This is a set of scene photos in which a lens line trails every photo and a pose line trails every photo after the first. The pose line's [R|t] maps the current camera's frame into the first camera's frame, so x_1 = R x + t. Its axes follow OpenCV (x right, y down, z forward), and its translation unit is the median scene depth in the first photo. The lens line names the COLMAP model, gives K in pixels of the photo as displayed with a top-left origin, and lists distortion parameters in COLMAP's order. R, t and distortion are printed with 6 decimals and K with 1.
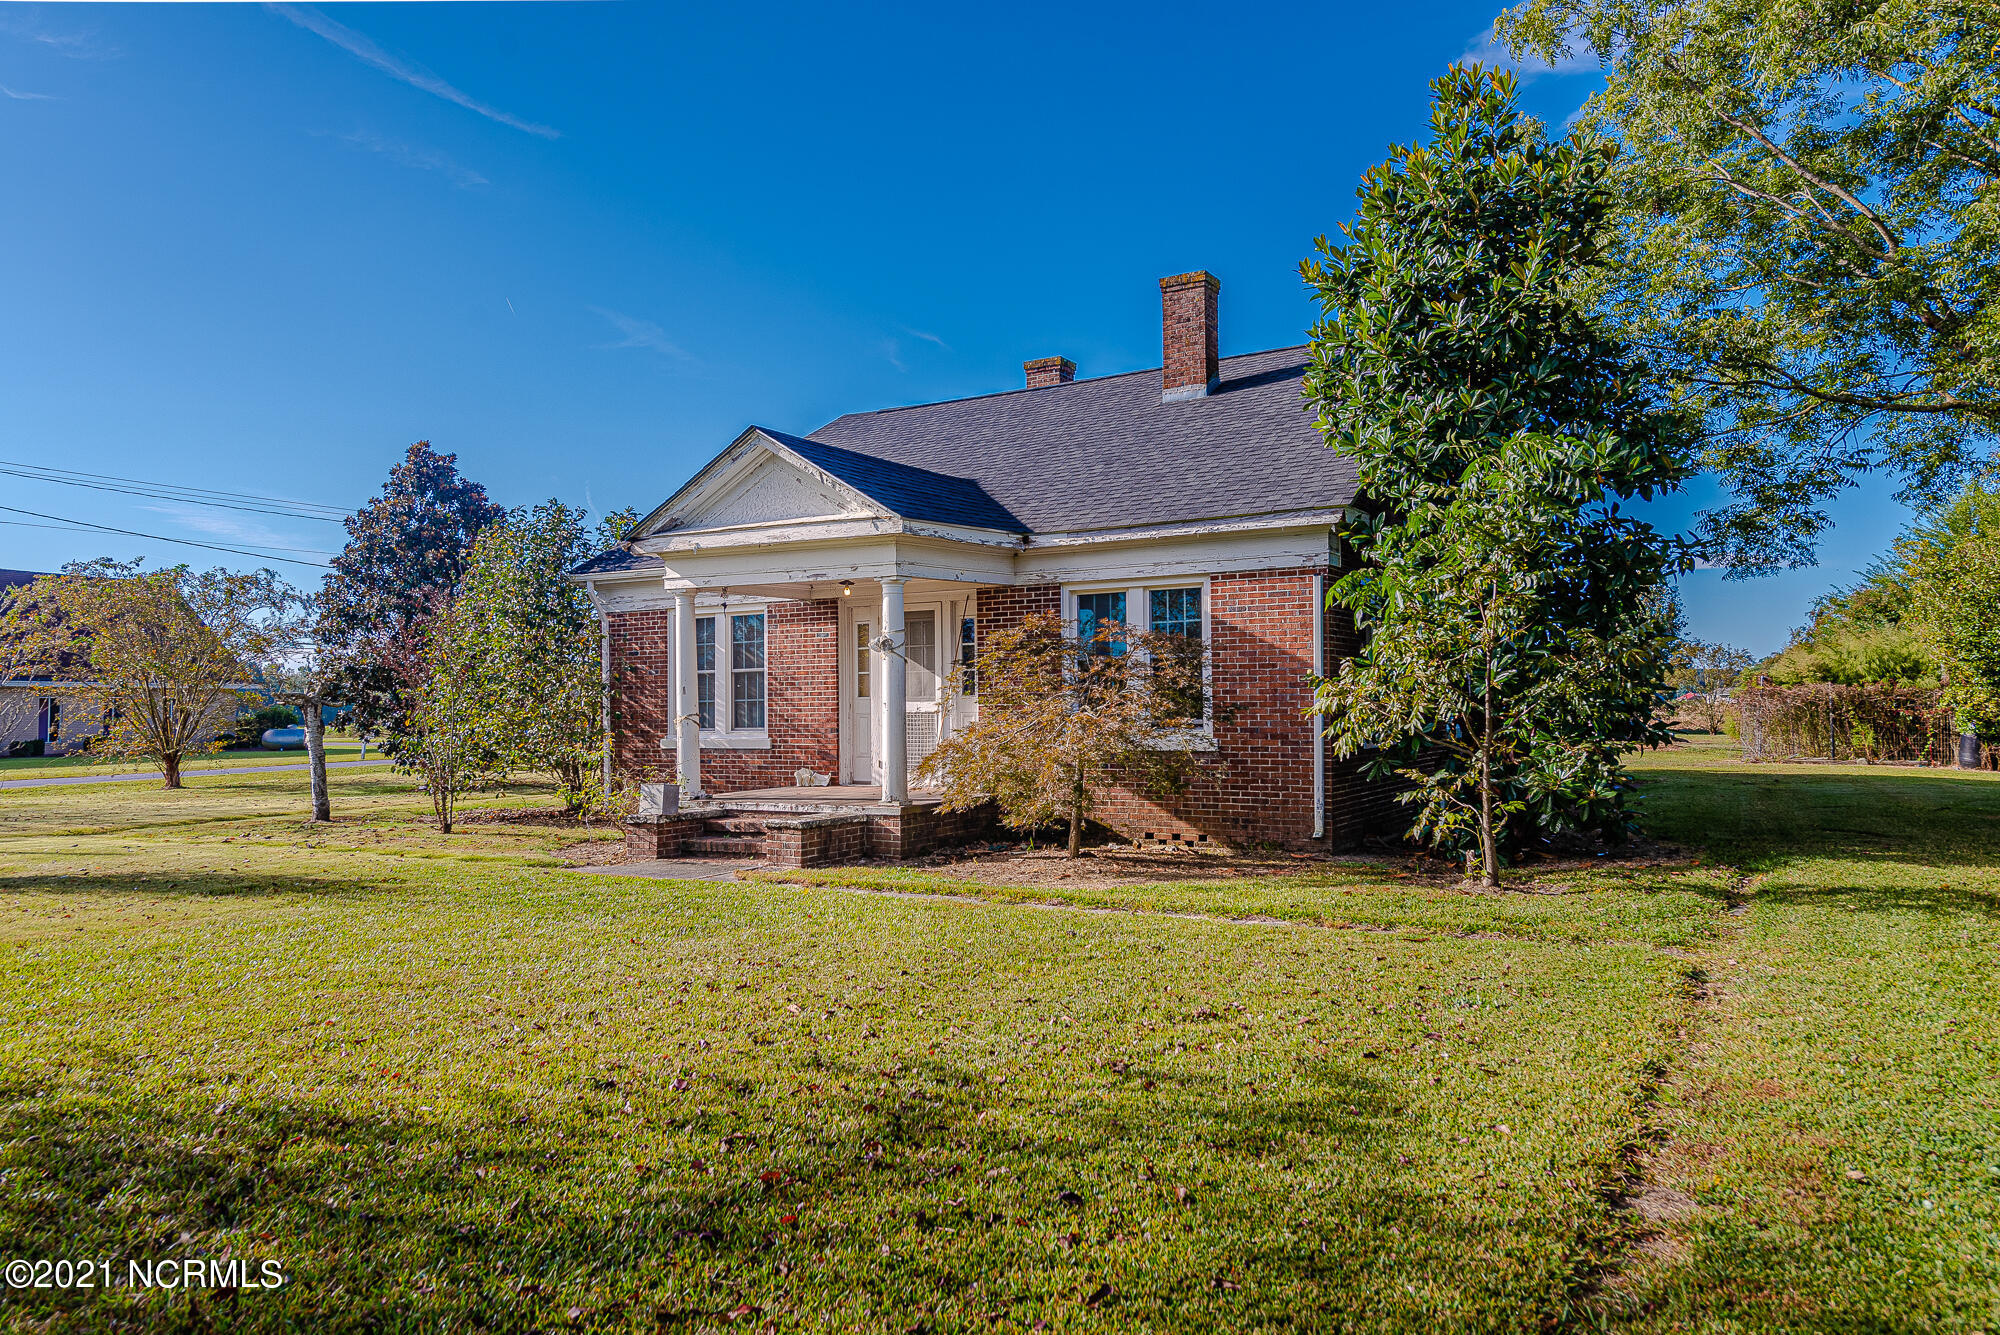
lens RADIAL K [[1342.0, 0, 1002.7], [0, 1342.0, 657.6], [0, 0, 1]] dist [0.004993, 0.000405]
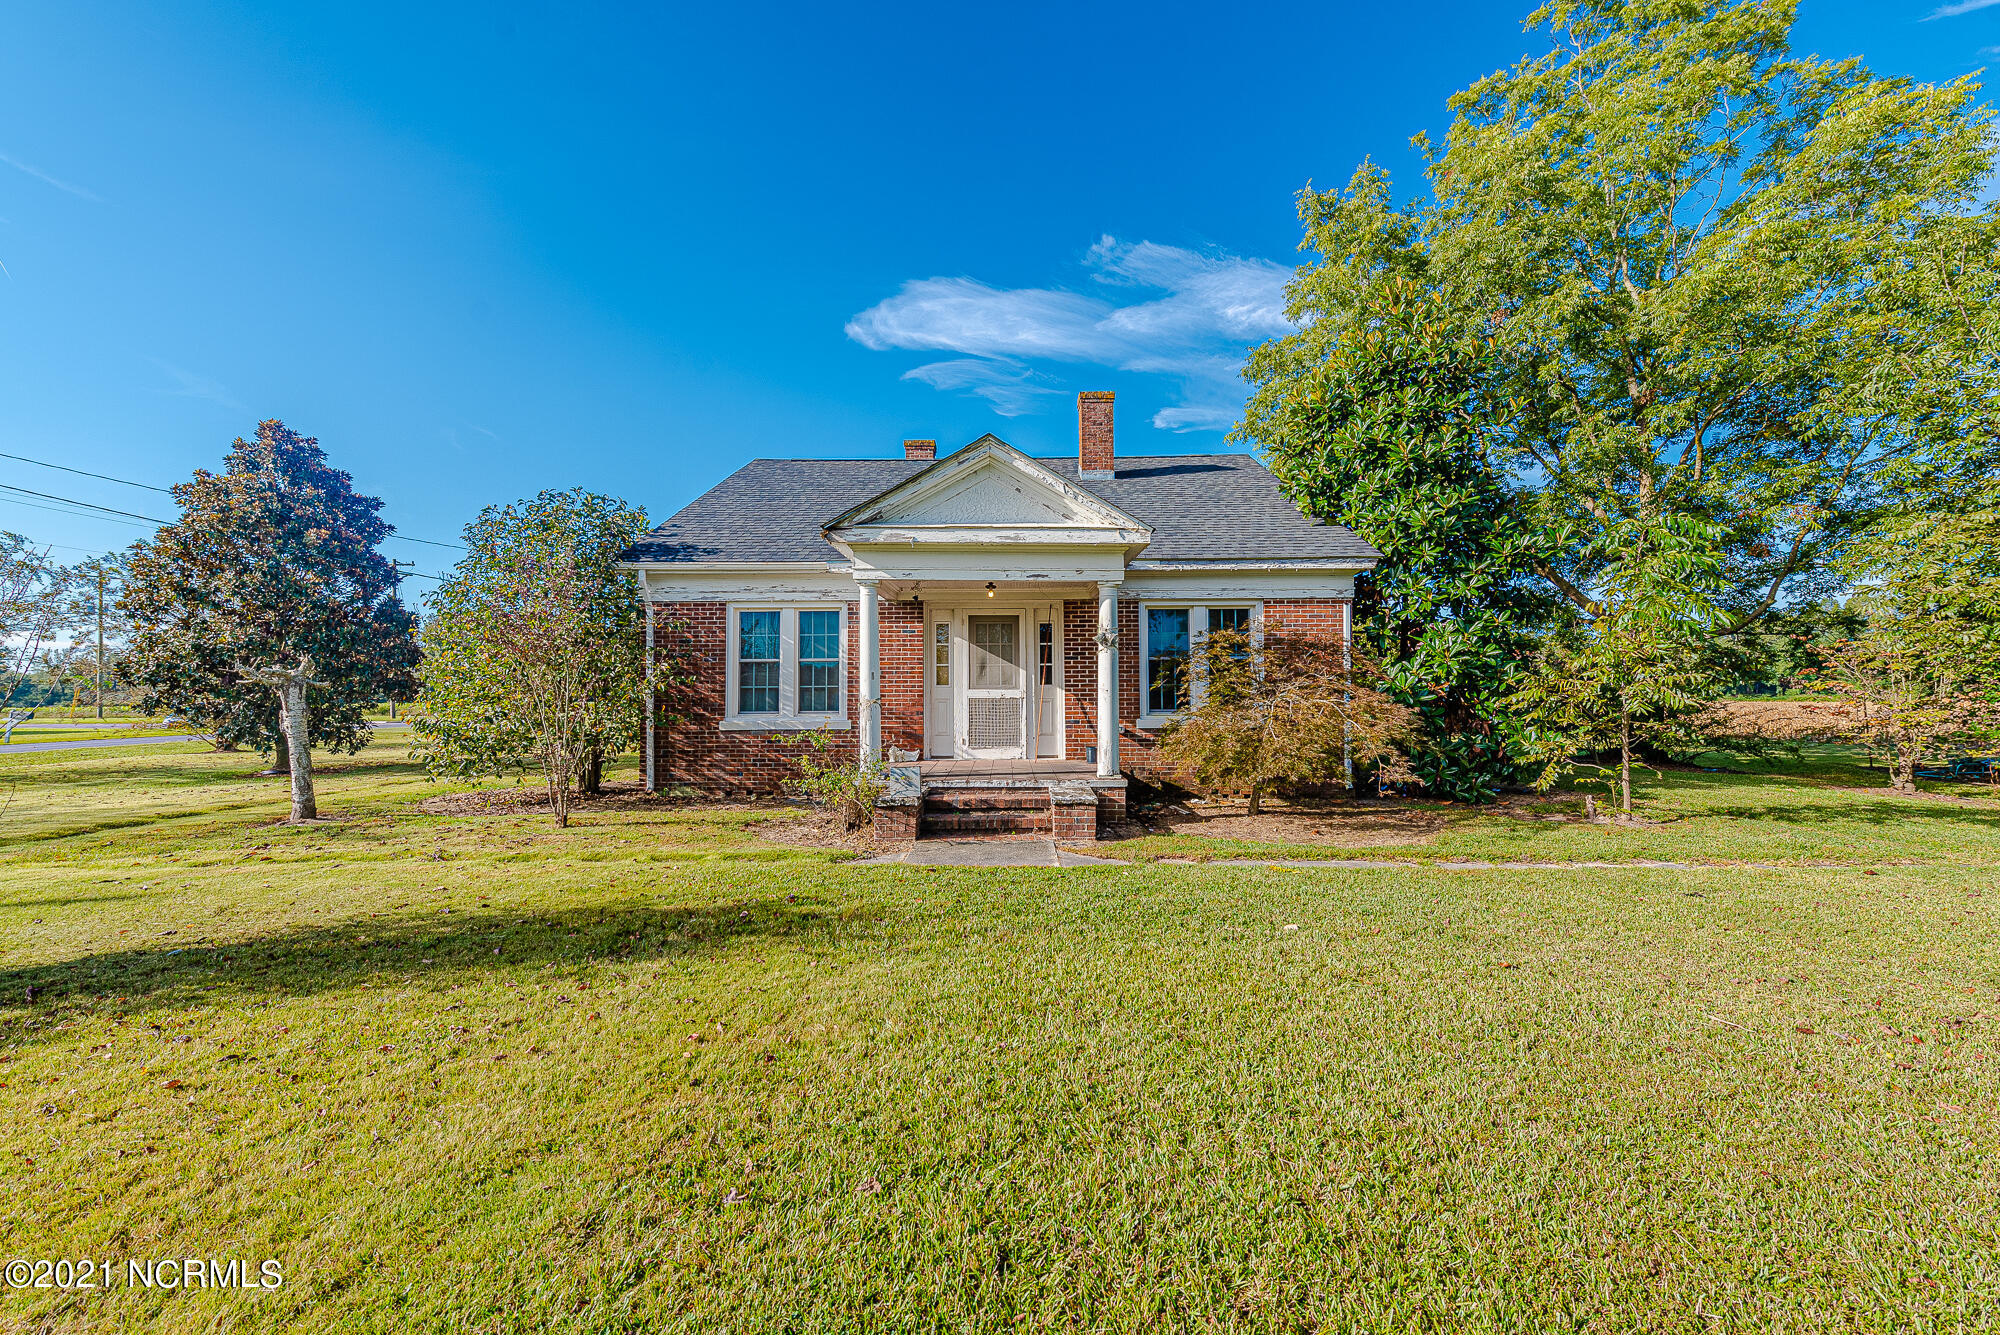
lens RADIAL K [[804.0, 0, 1009.5], [0, 804.0, 644.0], [0, 0, 1]] dist [0.011210, -0.002625]
pose [[0.869031, 0.042172, 0.492957, -0.464063], [-0.026440, 0.998895, -0.038844, 0.021967], [-0.494051, 0.020723, 0.869186, 0.402594]]
